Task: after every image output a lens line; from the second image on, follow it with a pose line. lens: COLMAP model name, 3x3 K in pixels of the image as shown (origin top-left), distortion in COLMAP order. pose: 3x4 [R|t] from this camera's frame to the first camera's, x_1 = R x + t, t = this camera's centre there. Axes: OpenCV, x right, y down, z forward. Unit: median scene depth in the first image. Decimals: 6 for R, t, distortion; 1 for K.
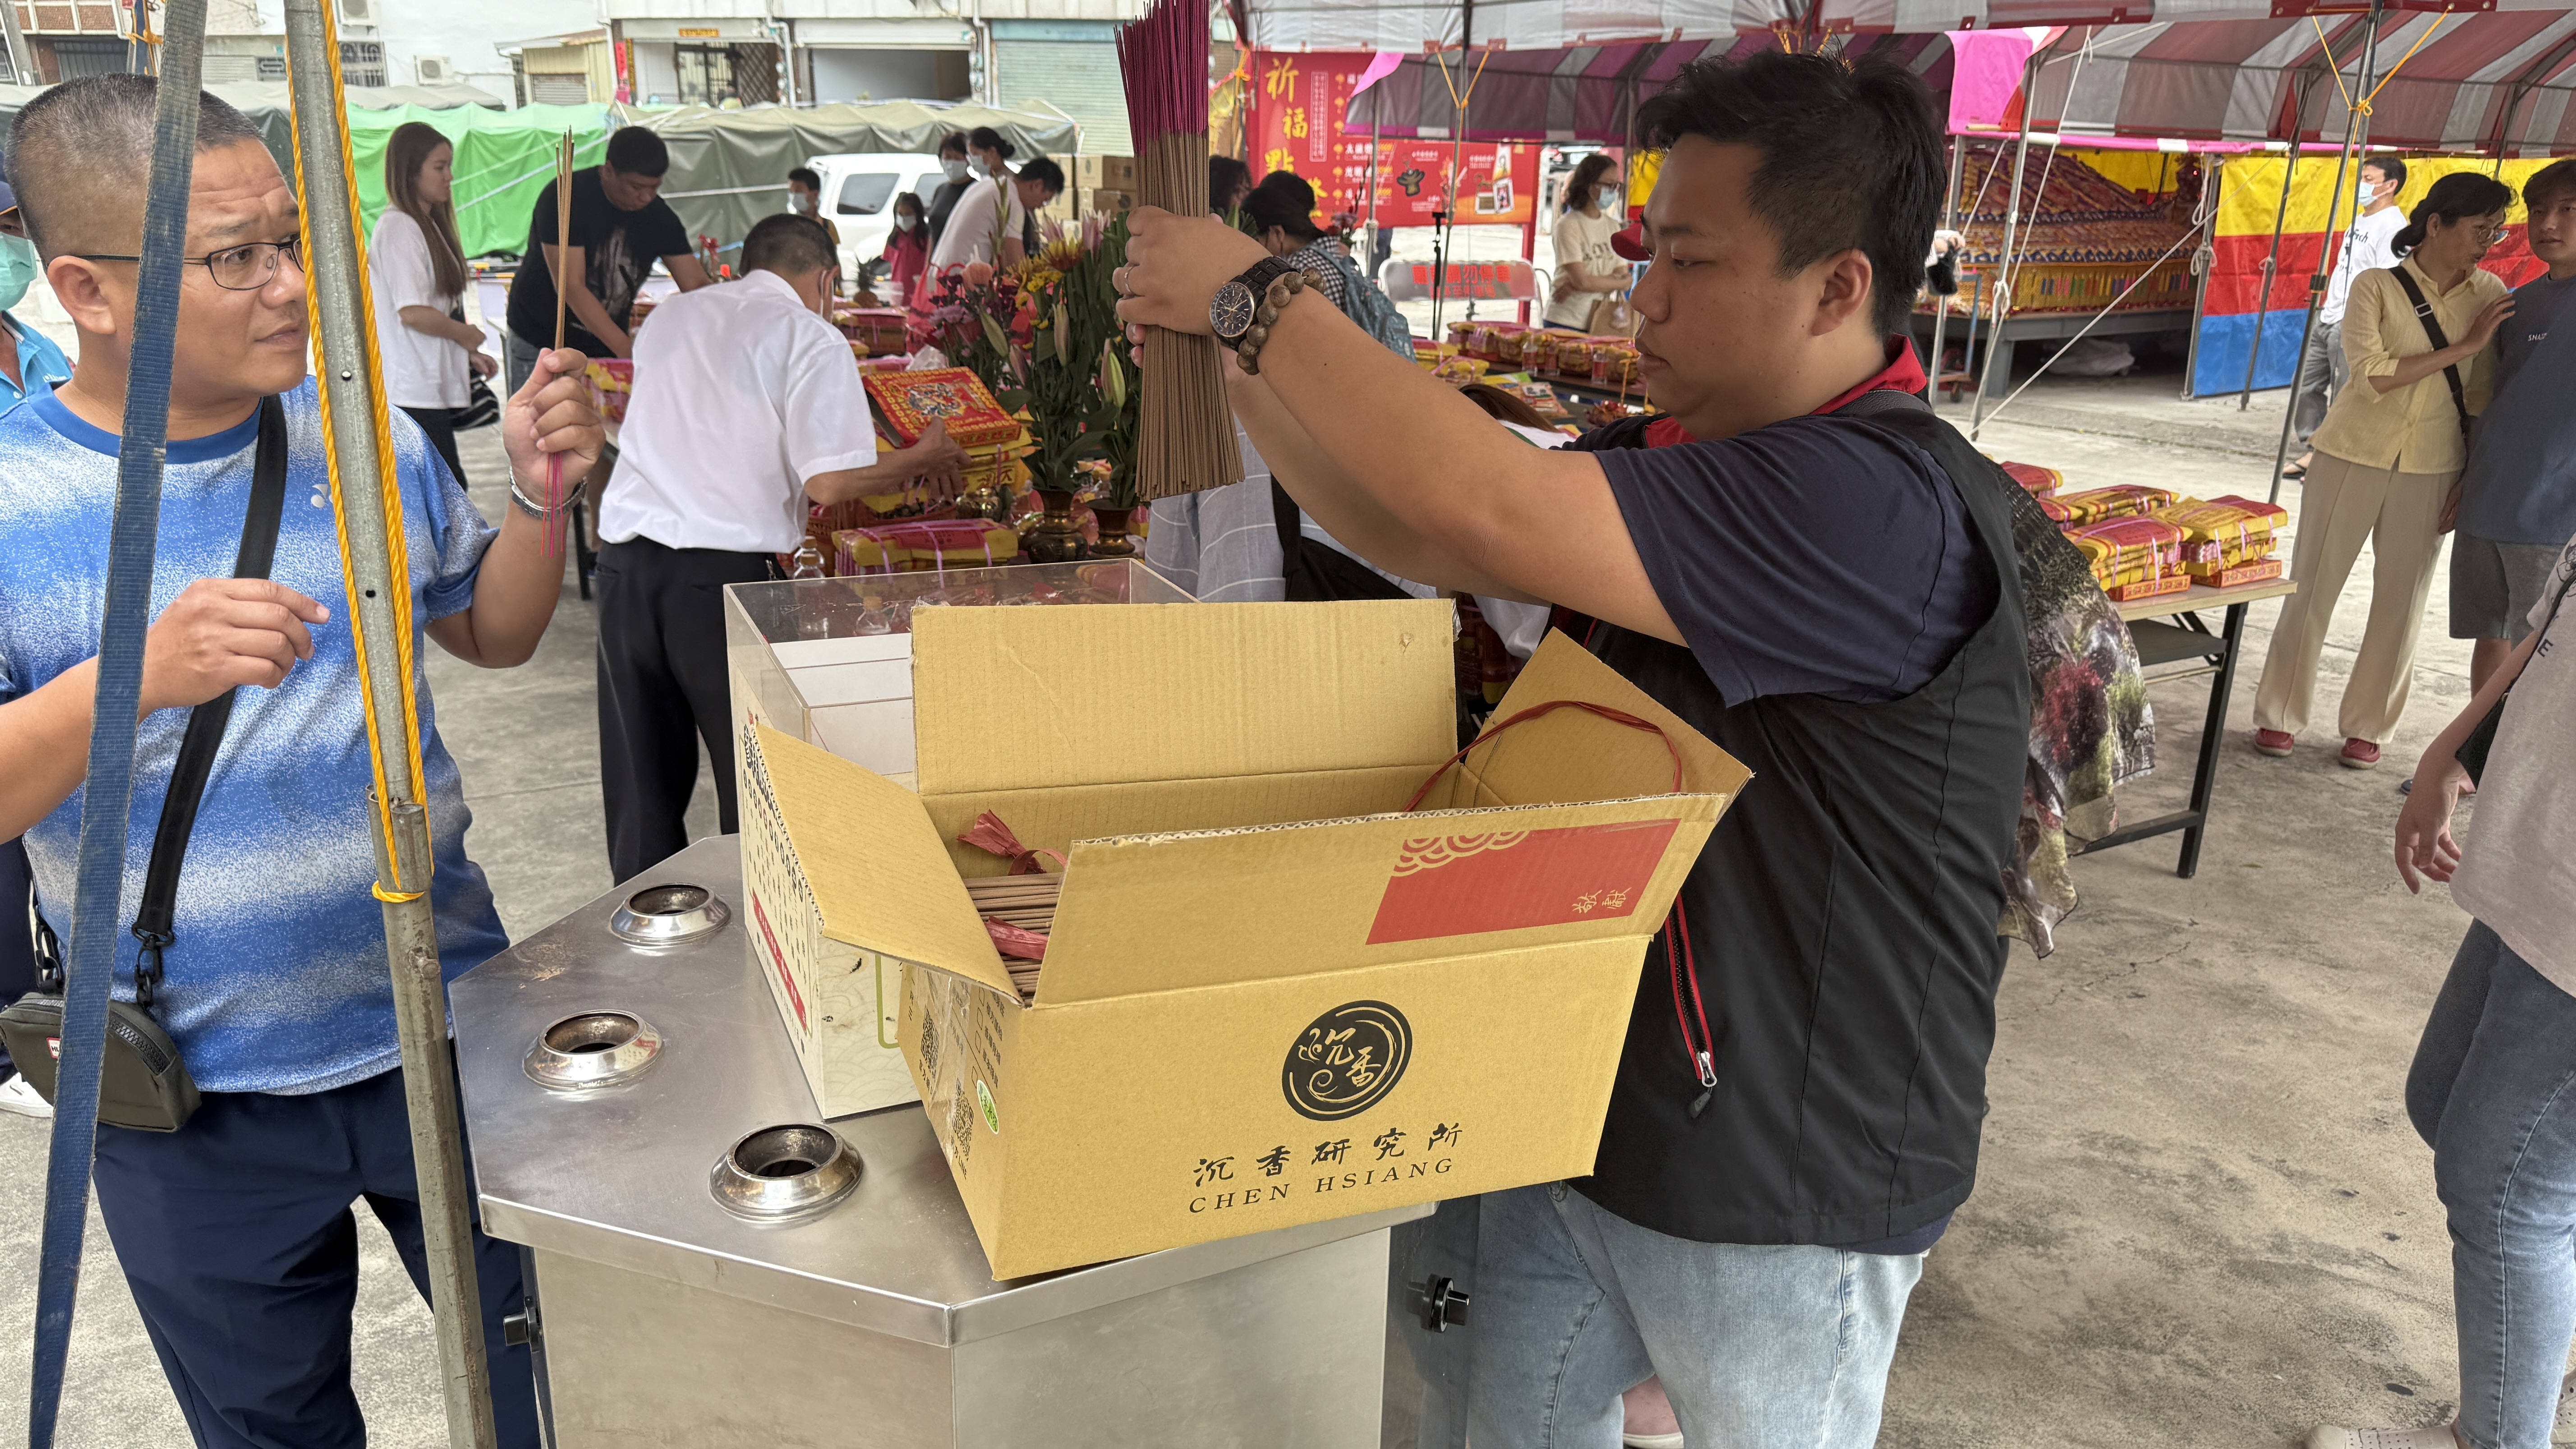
lens RADIAL K [[1925.7, 0, 1288.0], [0, 1925.7, 724.5], [0, 0, 1]] dist [0.119234, -0.207573]
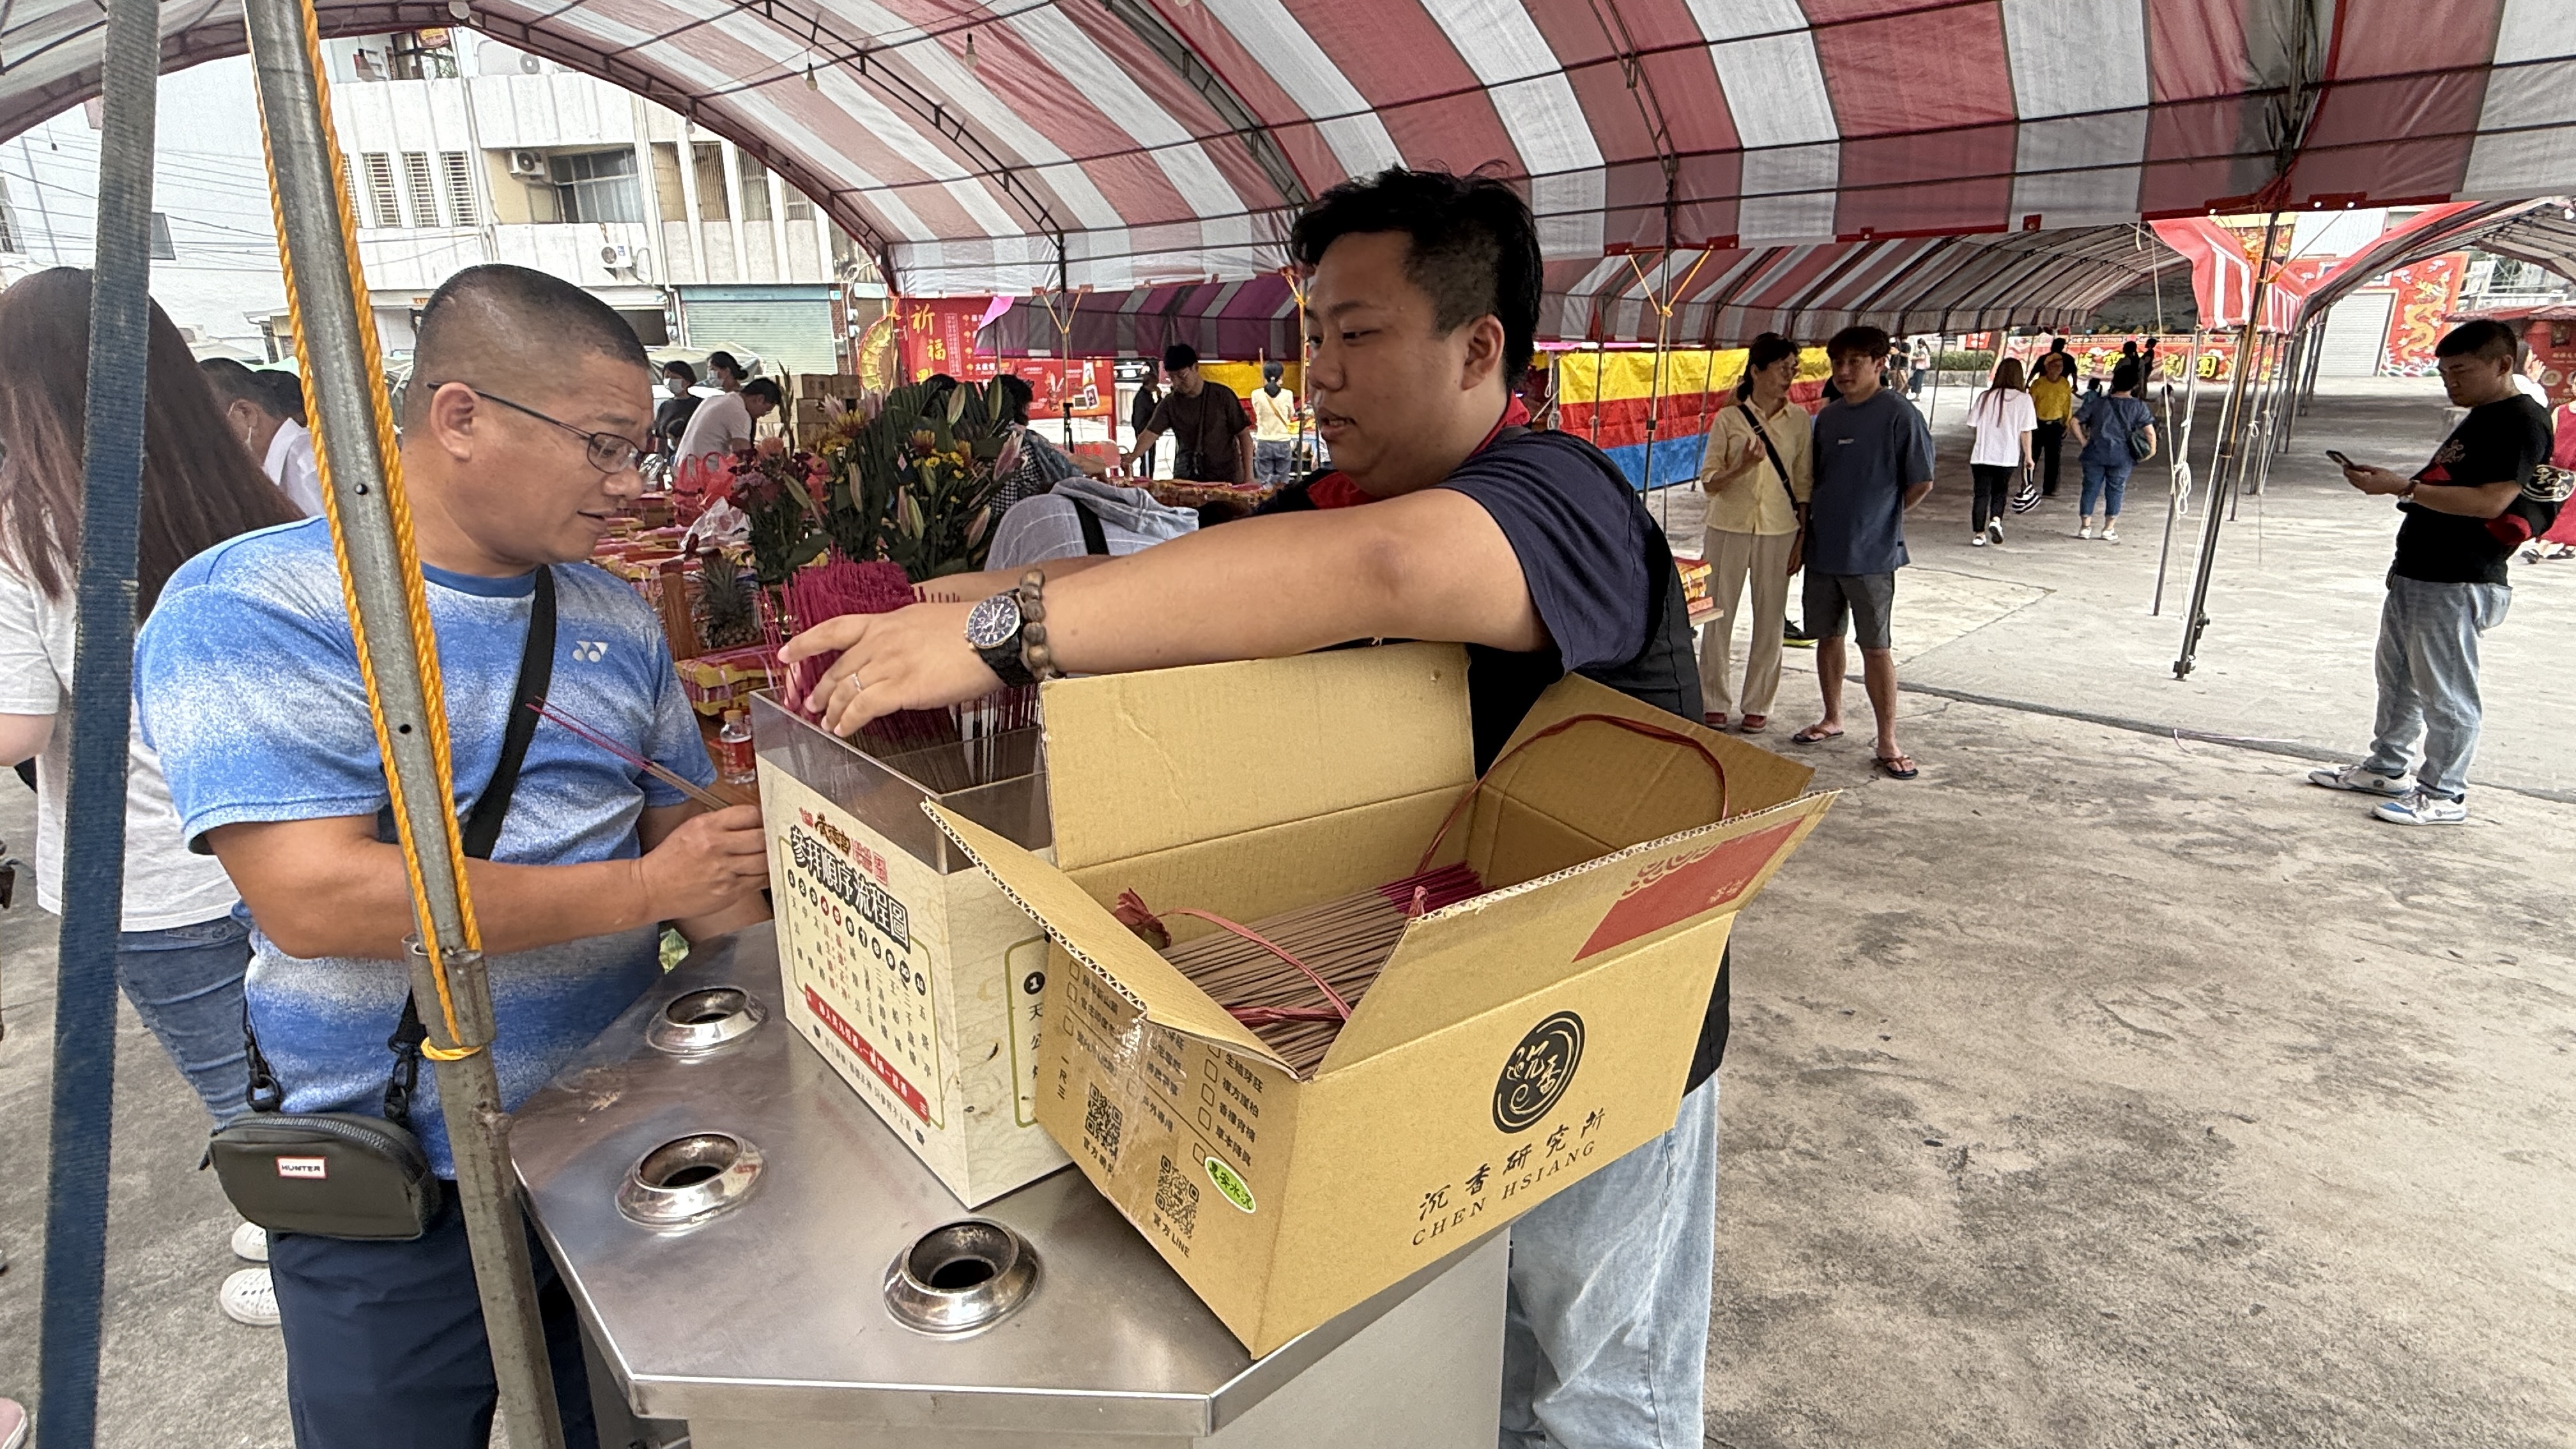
lens RADIAL K [[1334.3, 0, 1288.0], [0, 1334.3, 724.5], [0, 0, 1]] dist [-0.010861, 0.025740]
pose [[0.959957, -0.102106, 0.260877, -0.109809], [0.110554, 0.993709, -0.017875, -0.005819], [-0.257410, 0.046000, 0.965207, 0.137029]]
